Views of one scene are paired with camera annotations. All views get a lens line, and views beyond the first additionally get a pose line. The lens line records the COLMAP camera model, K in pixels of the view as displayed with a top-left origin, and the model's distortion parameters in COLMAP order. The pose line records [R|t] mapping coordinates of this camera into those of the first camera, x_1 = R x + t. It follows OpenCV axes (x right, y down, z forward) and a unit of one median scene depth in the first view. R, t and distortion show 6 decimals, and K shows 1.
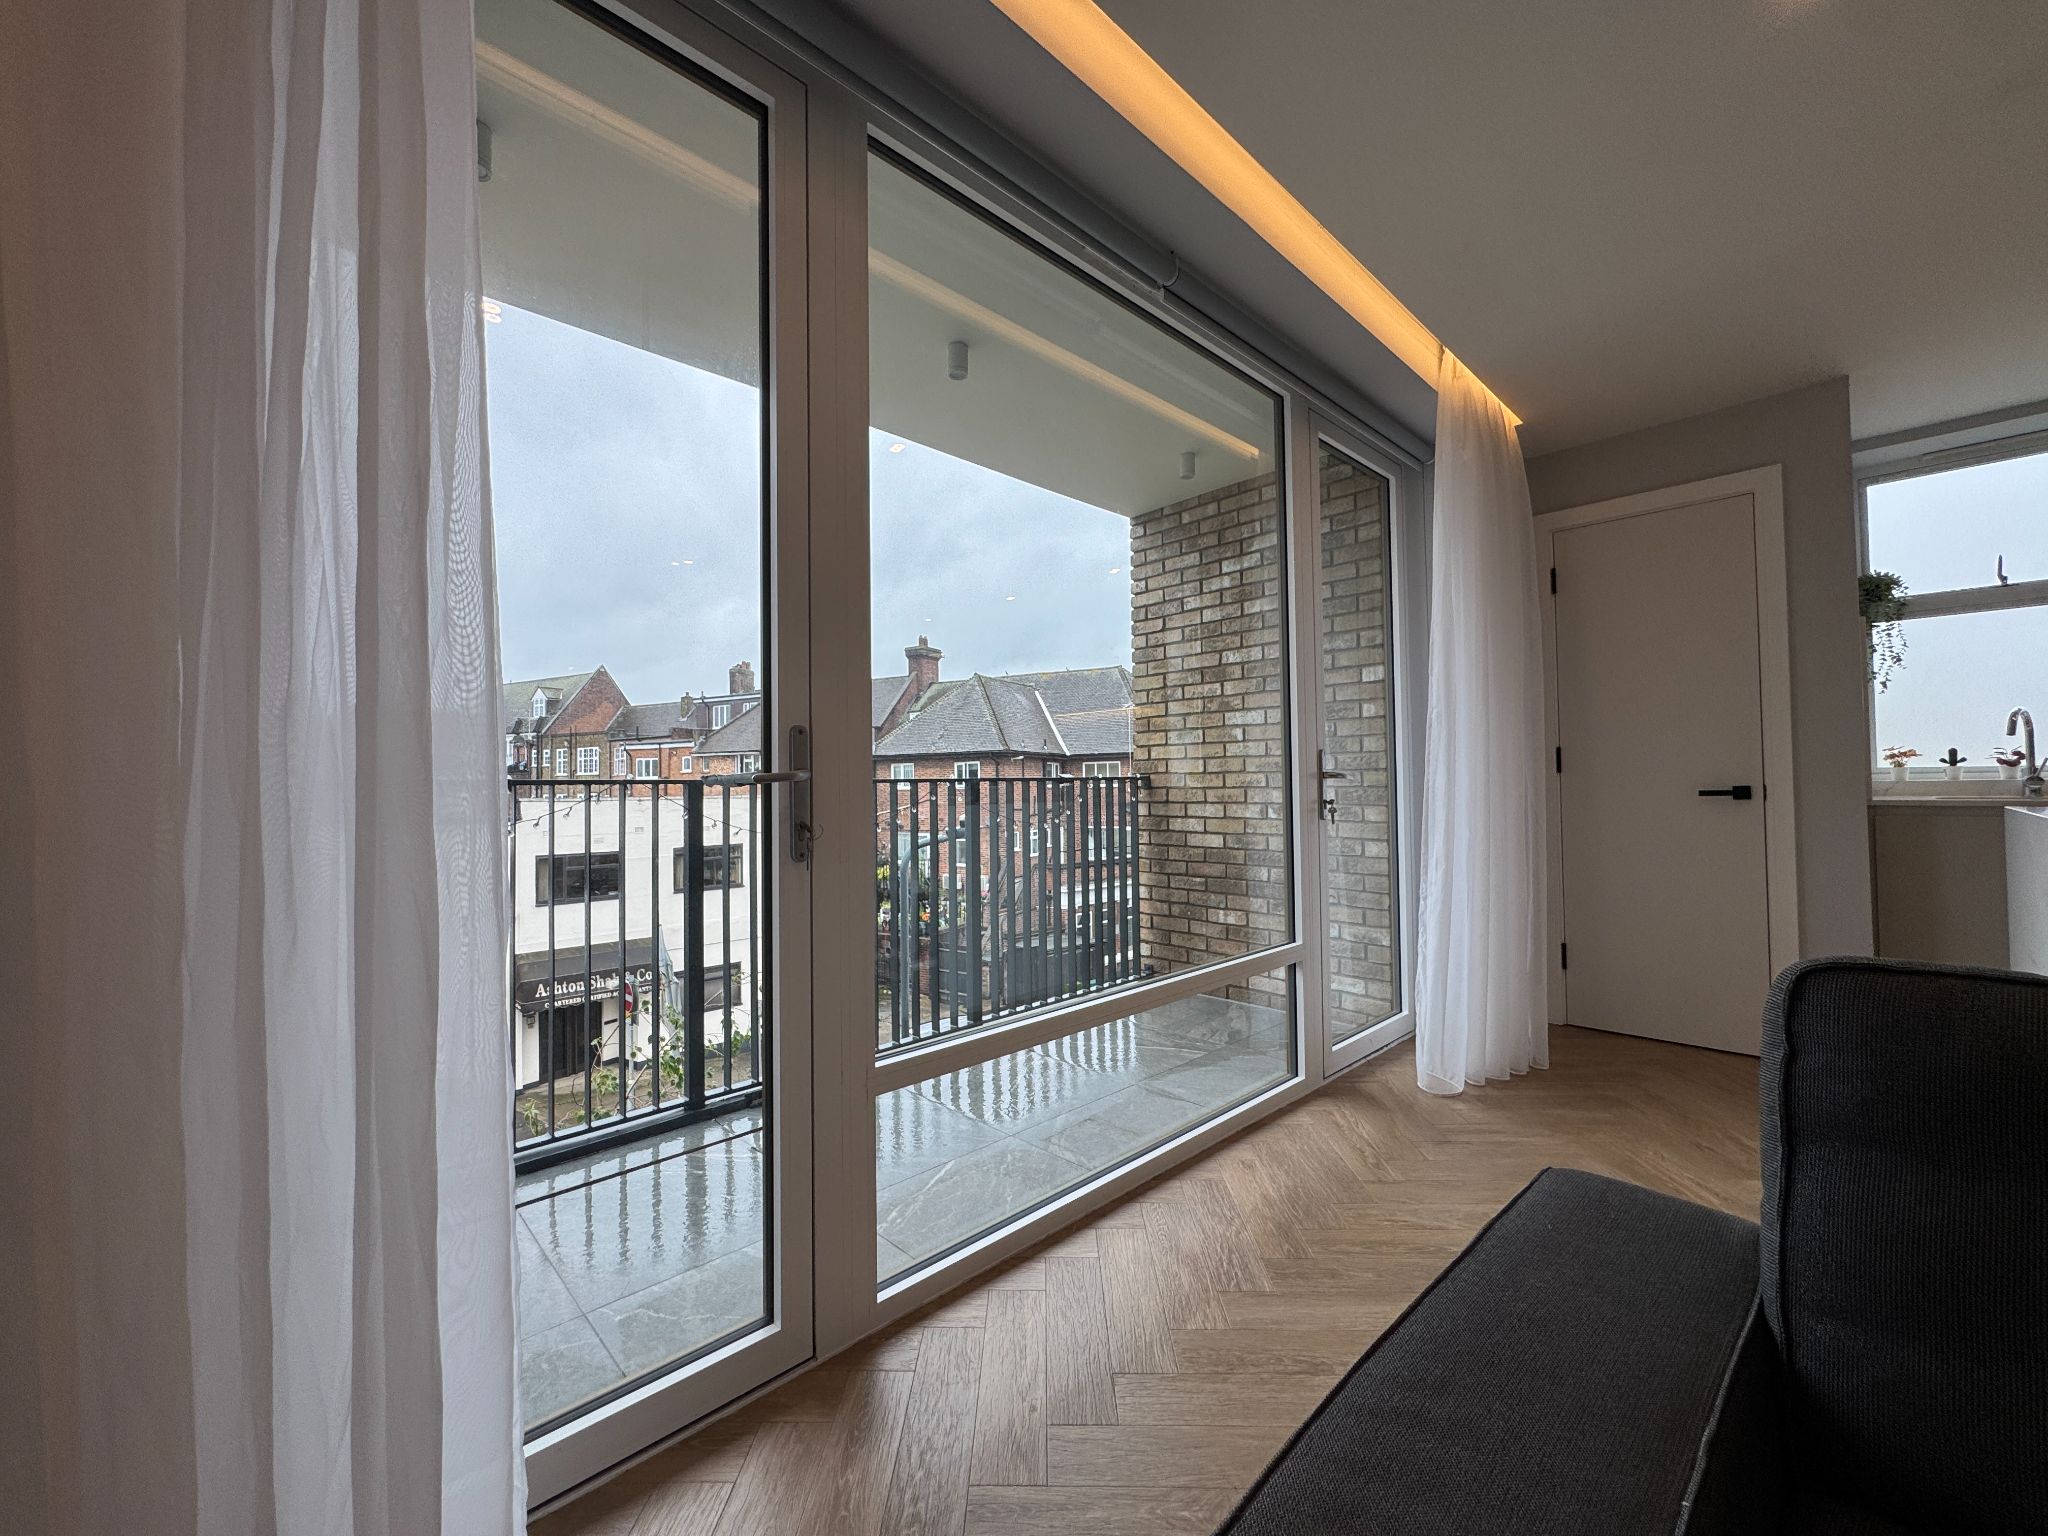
lens RADIAL K [[819.2, 0, 1022.2], [0, 819.2, 771.3], [0, 0, 1]] dist [-0.005456, 0.001175]
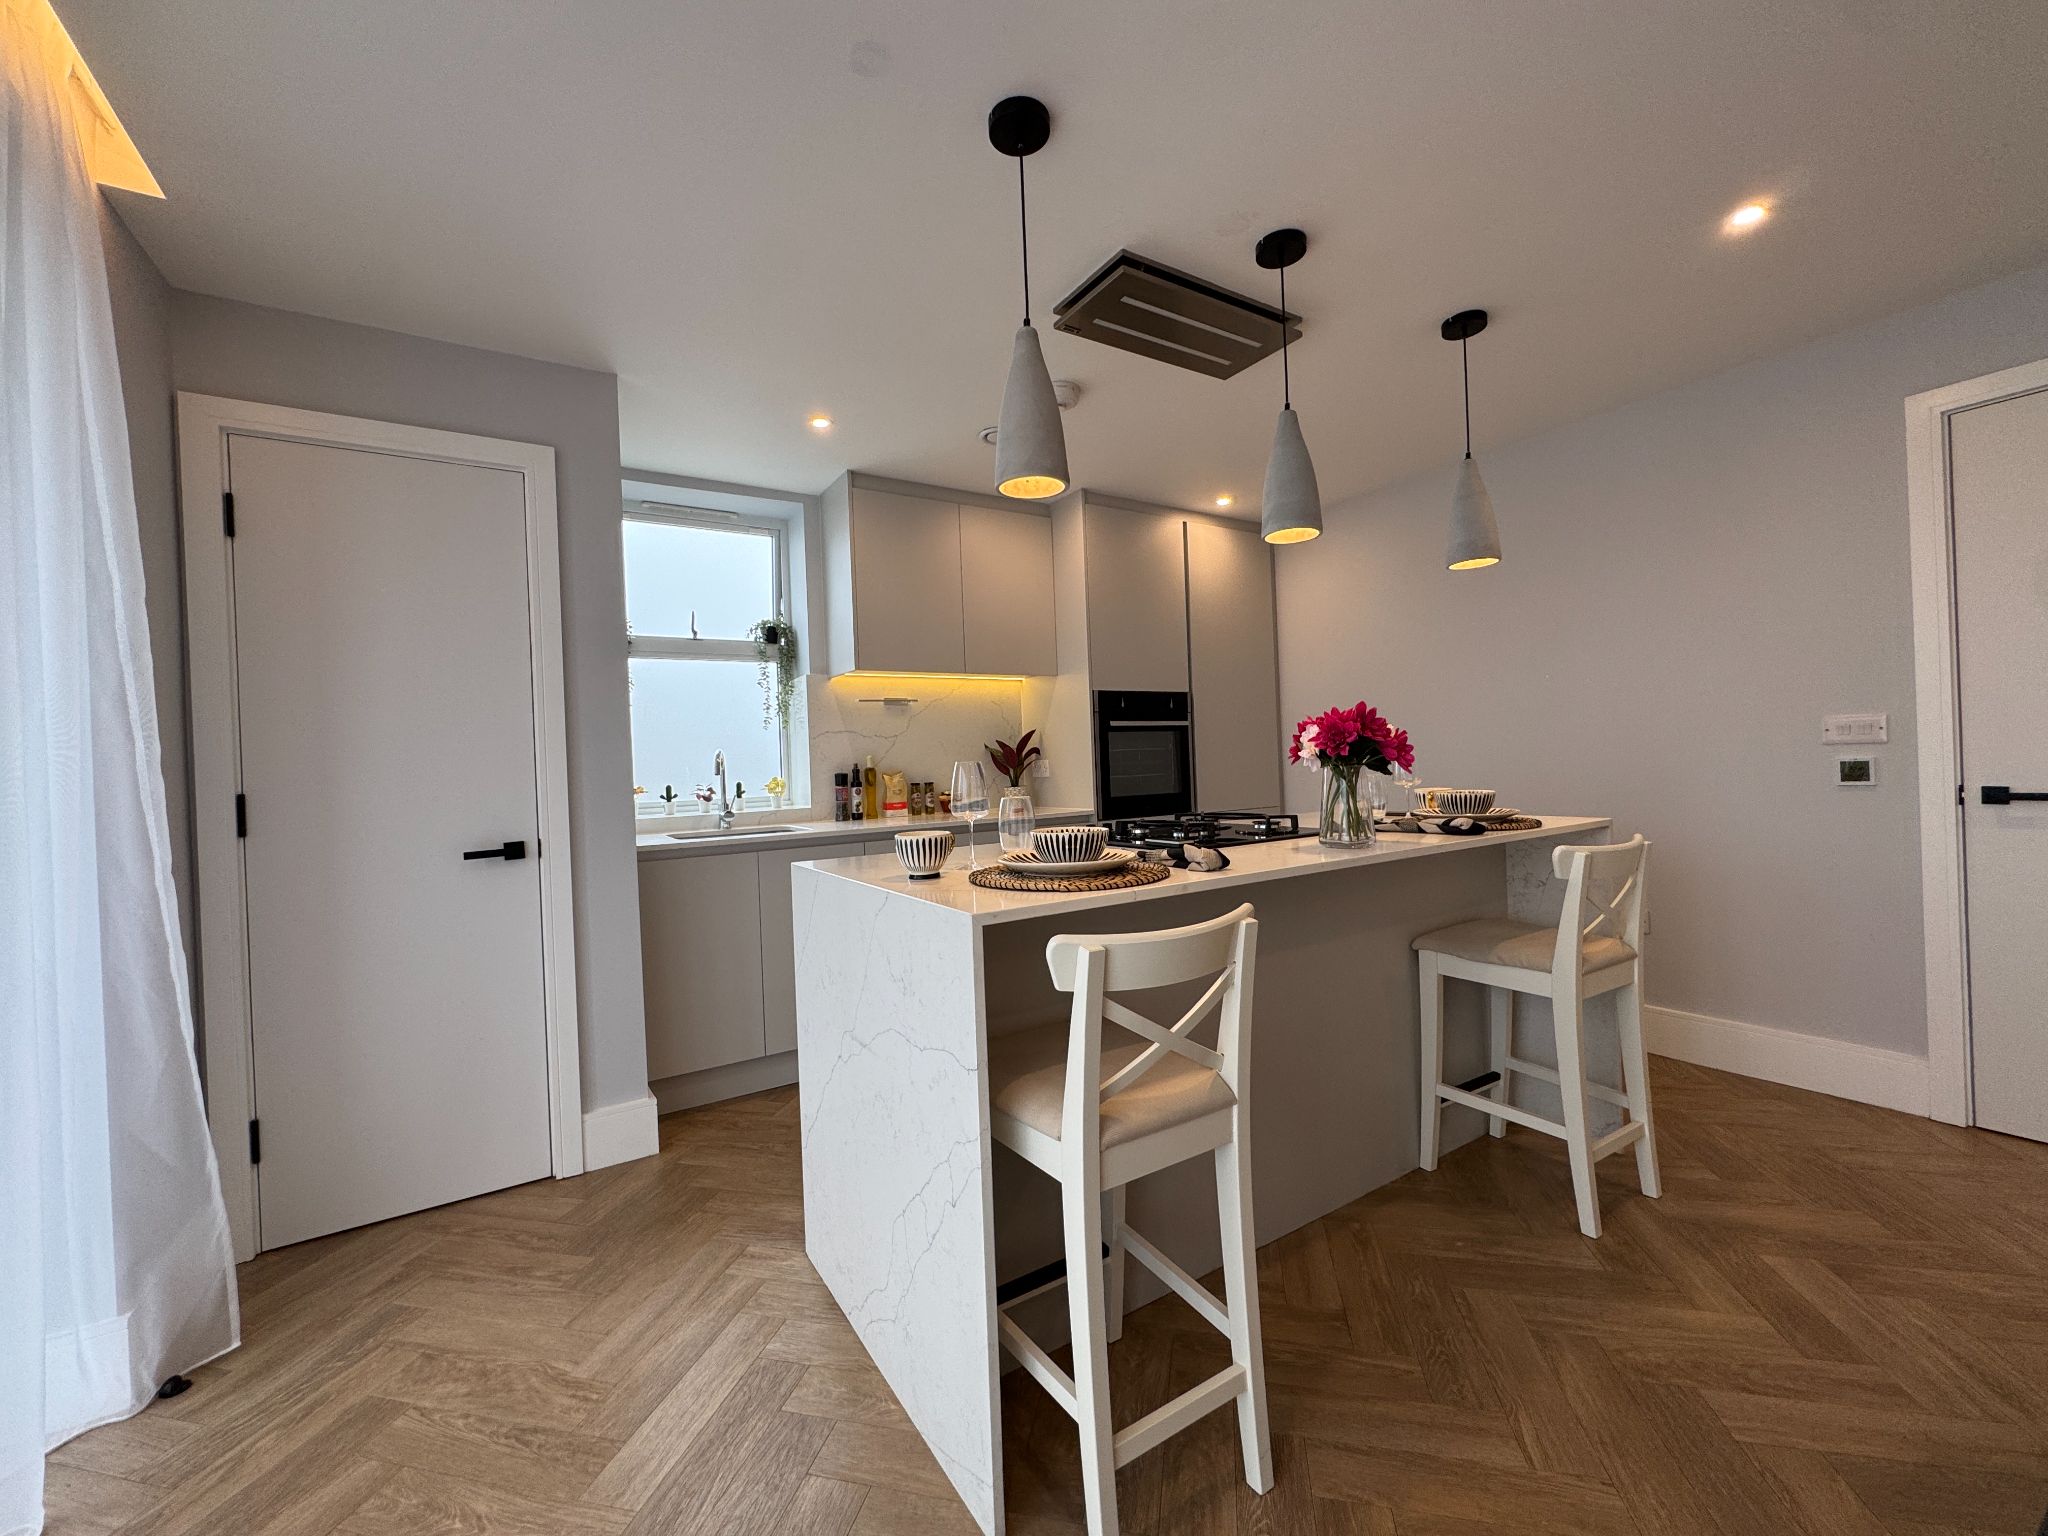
lens RADIAL K [[819.2, 0, 1024.8], [0, 819.2, 762.5], [0, 0, 1]] dist [-0.005456, 0.001175]
pose [[0.201836, 0.008086, 0.979386, 0.197109], [0.018285, 0.999761, -0.012022, -0.036883], [-0.979249, 0.020335, 0.201640, 0.334859]]
